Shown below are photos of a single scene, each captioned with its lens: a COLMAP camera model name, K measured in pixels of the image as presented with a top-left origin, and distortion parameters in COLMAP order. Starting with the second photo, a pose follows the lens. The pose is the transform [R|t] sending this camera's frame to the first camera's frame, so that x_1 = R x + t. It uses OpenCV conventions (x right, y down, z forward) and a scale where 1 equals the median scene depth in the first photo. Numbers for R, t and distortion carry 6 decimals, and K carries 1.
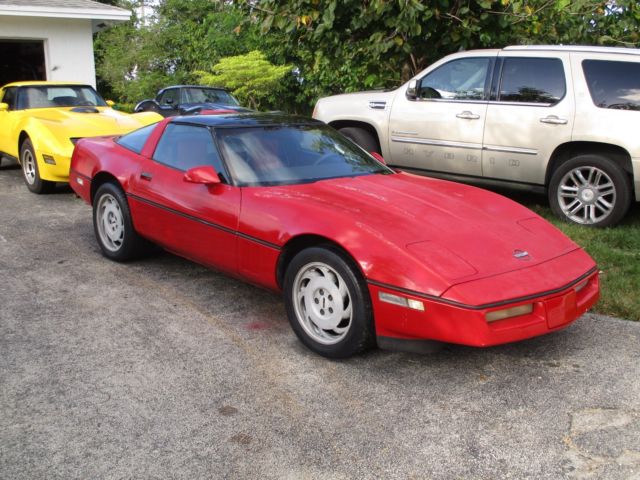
lens RADIAL K [[720.9, 0, 320.0], [0, 720.9, 240.0], [0, 0, 1]] dist [-0.078392, 0.003150]
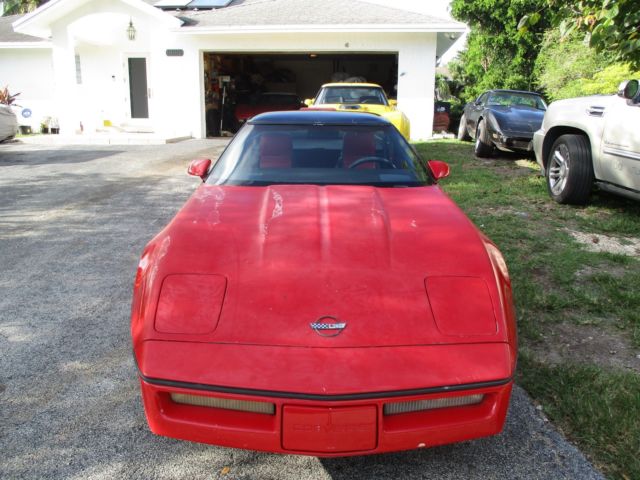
lens RADIAL K [[537.6, 0, 324.6], [0, 537.6, 238.3], [0, 0, 1]] dist [-0.026900, 0.001547]
pose [[0.743248, 0.180859, -0.644106, 0.595113], [-0.147460, 0.983375, 0.105965, -0.114840], [0.652563, 0.016221, 0.757561, 0.619093]]
